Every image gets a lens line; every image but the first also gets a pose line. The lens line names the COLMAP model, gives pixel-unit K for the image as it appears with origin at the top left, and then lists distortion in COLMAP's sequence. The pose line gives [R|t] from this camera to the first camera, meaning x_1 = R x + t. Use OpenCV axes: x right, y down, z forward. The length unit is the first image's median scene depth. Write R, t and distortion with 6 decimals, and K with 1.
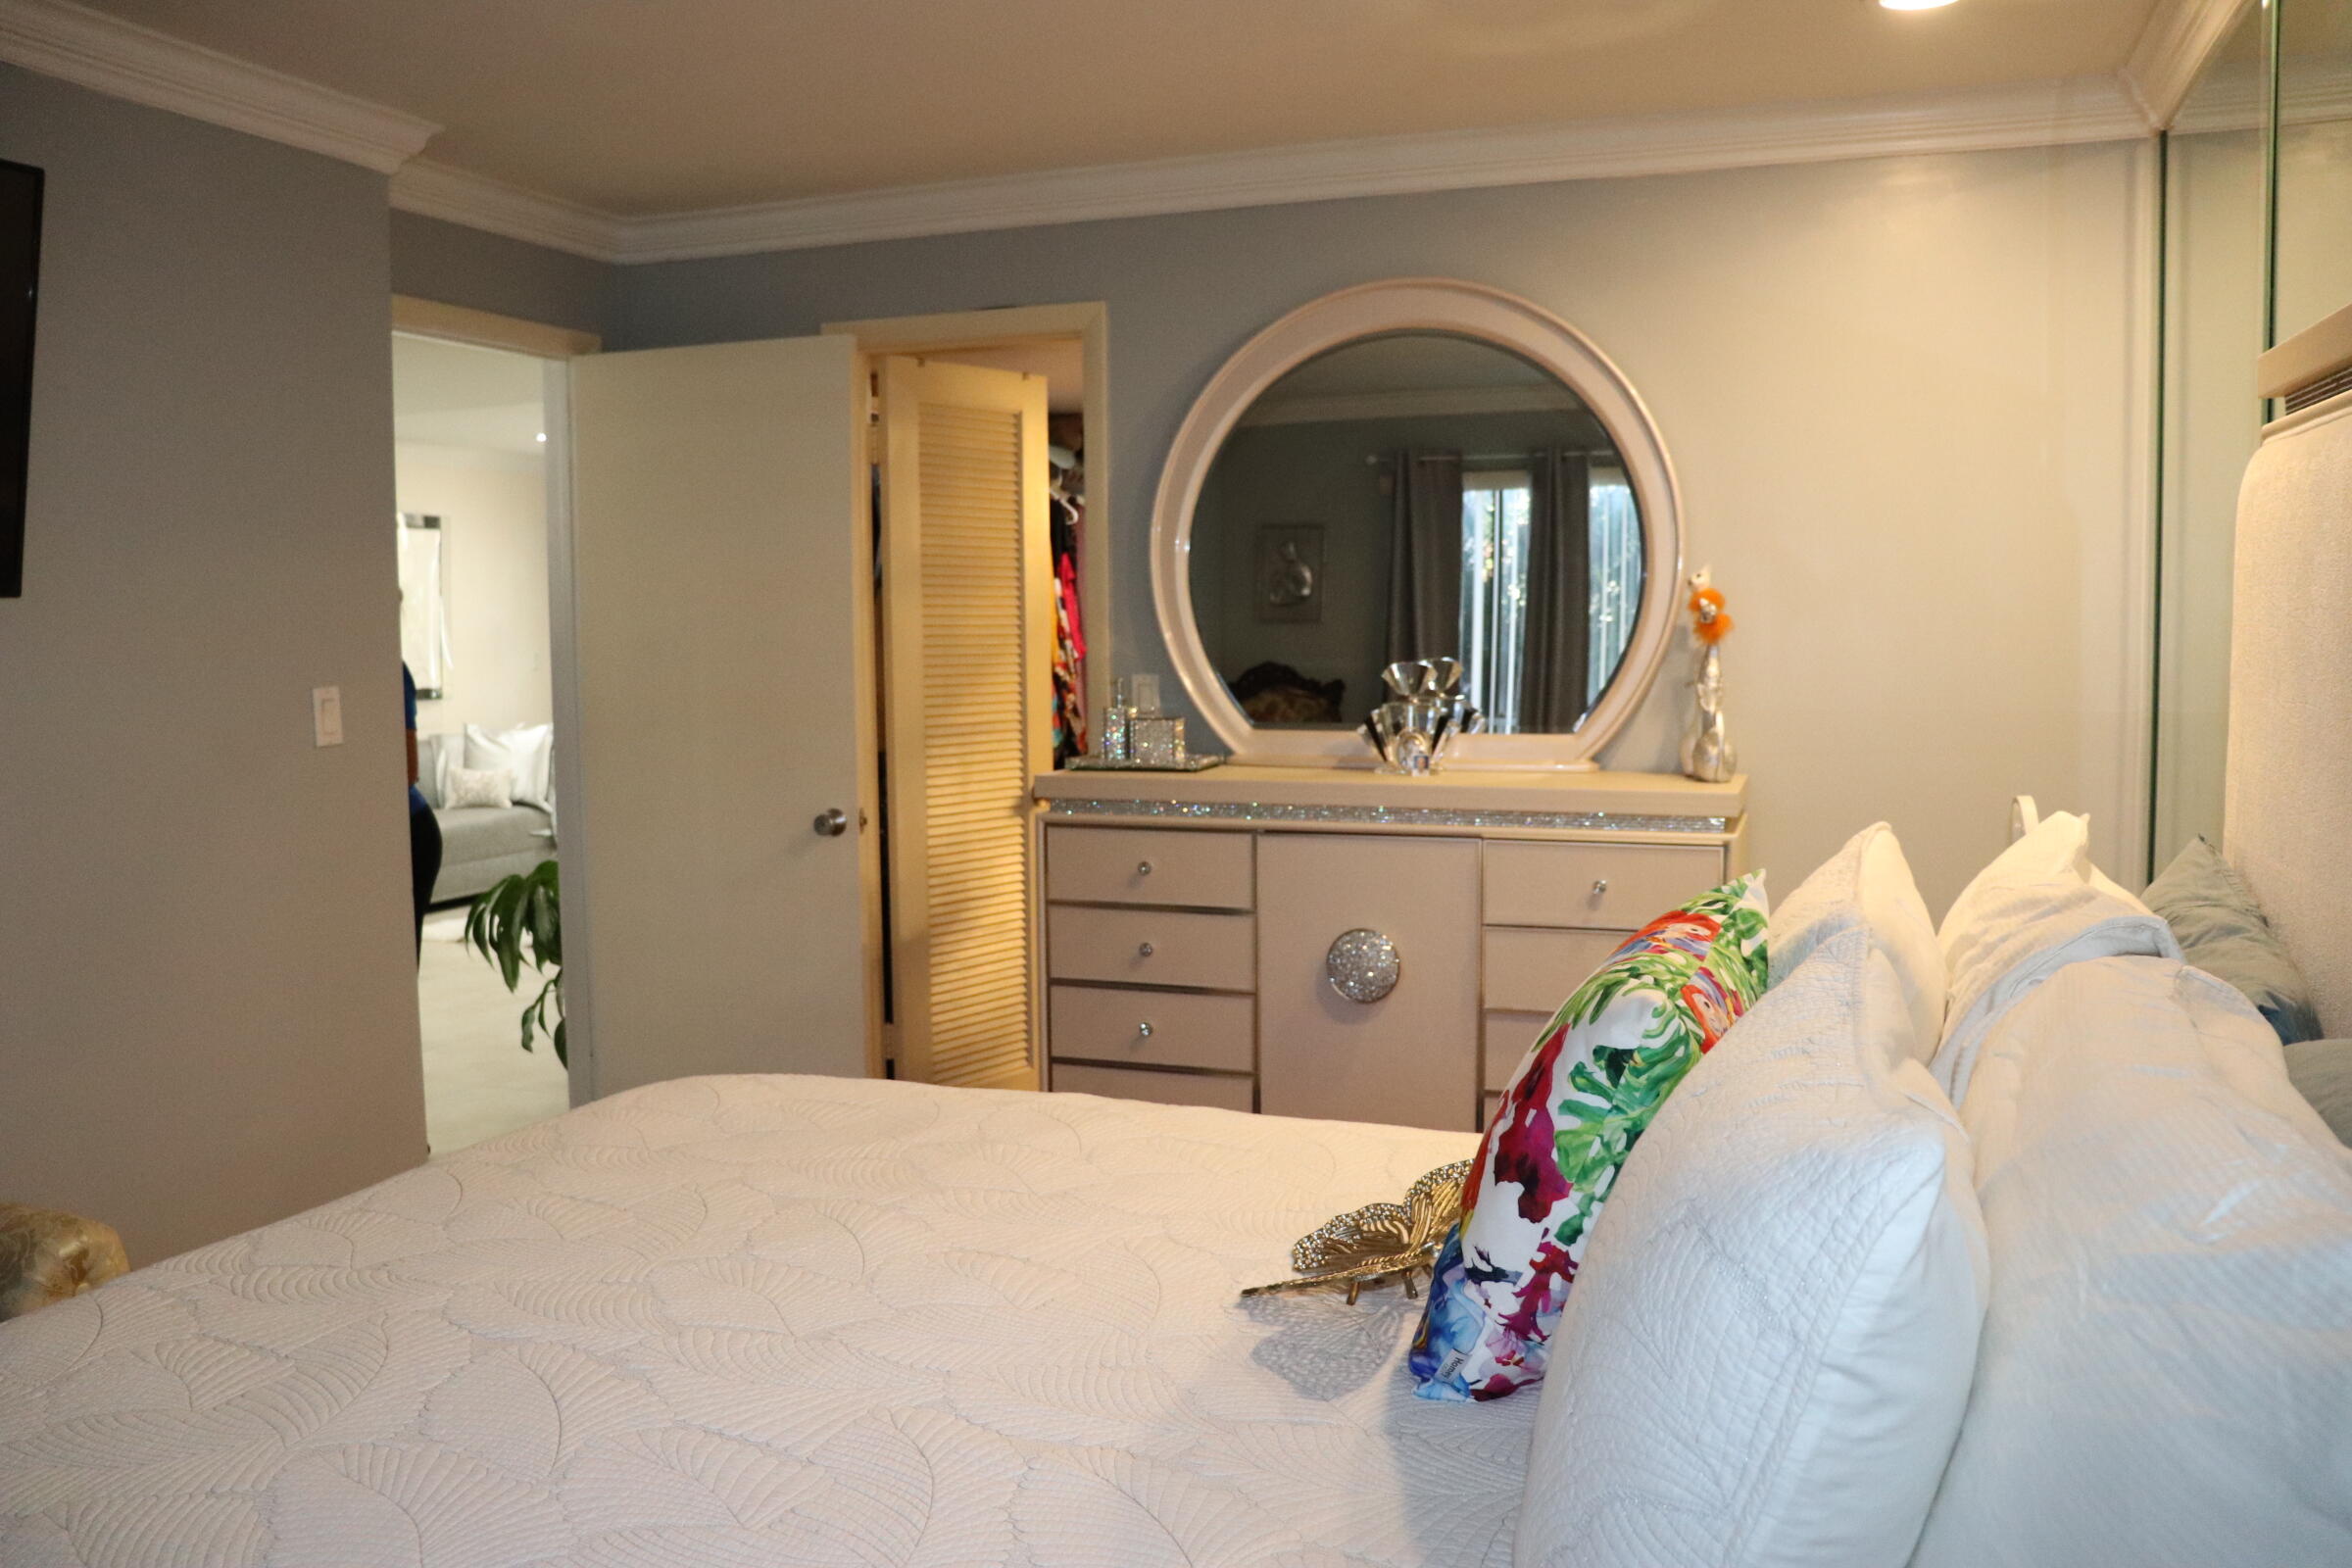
lens RADIAL K [[1926.7, 0, 1153.0], [0, 1926.7, 792.2], [0, 0, 1]] dist [-0.175637, 0.154950]
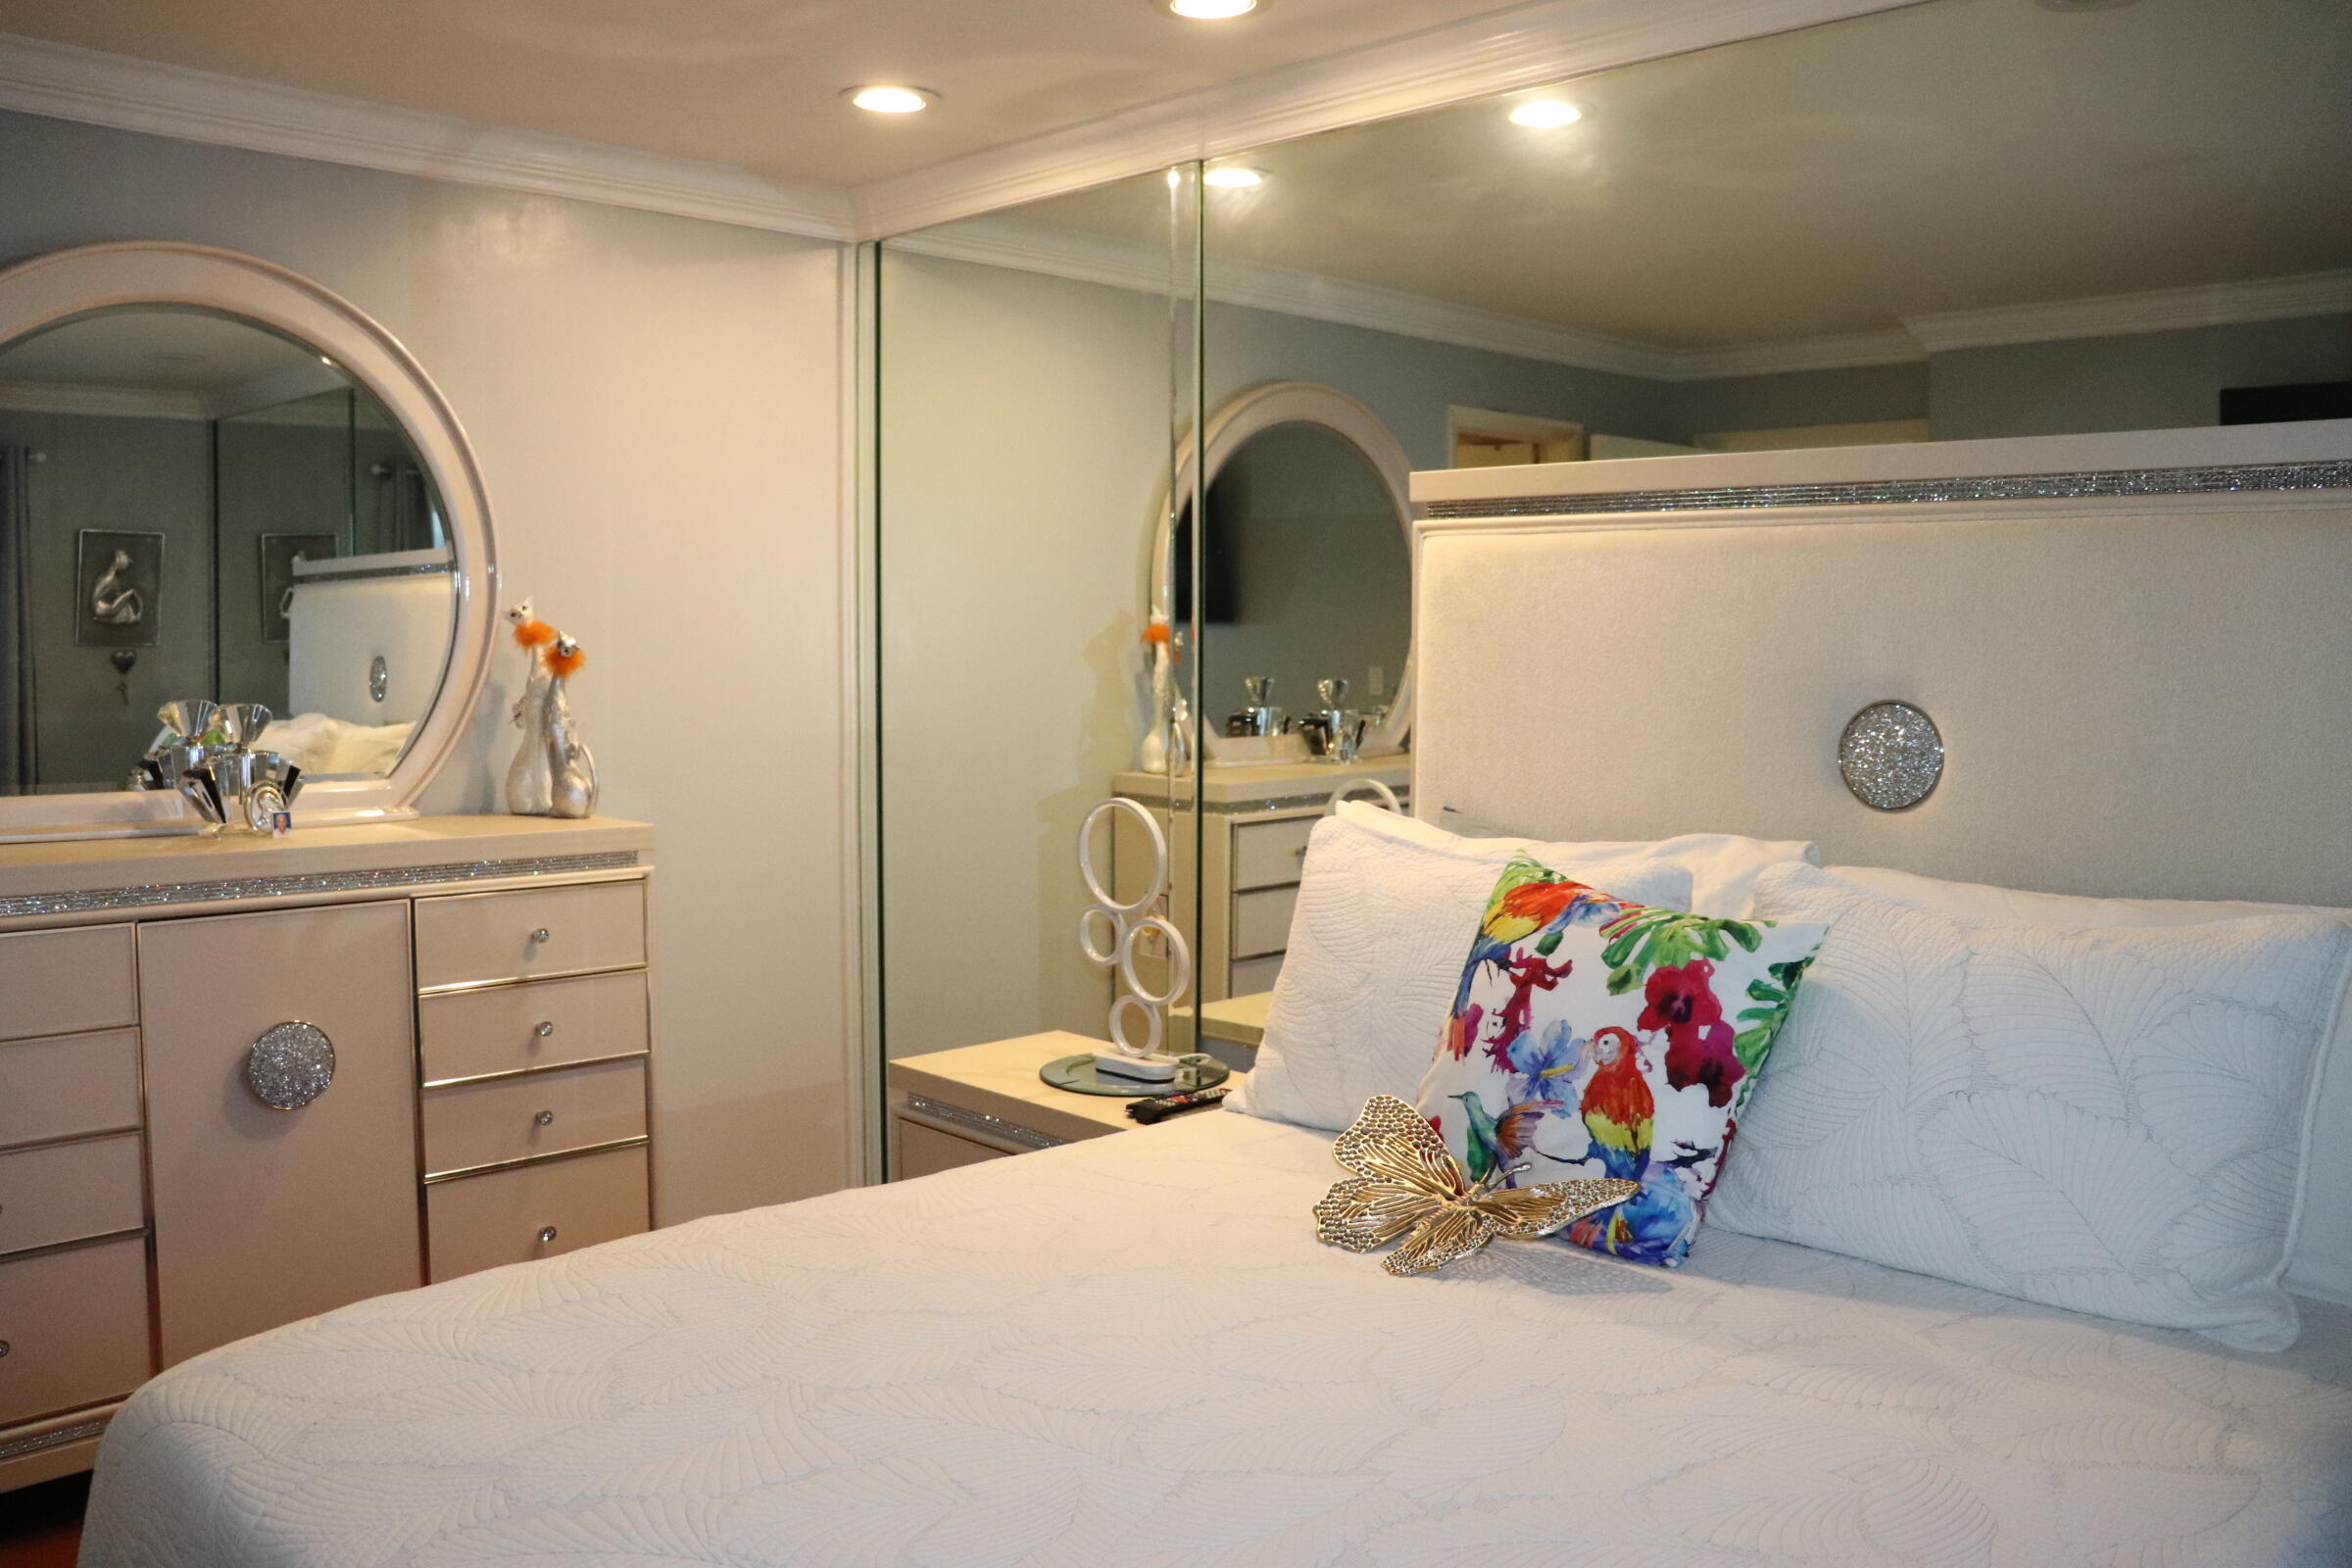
lens RADIAL K [[1926.7, 0, 1153.0], [0, 1926.7, 792.2], [0, 0, 1]] dist [-0.175637, 0.154950]
pose [[0.419710, -0.058472, 0.905773, -0.647294], [0.072418, 0.996899, 0.030798, -0.037602], [-0.904765, 0.052669, 0.422643, 0.430521]]
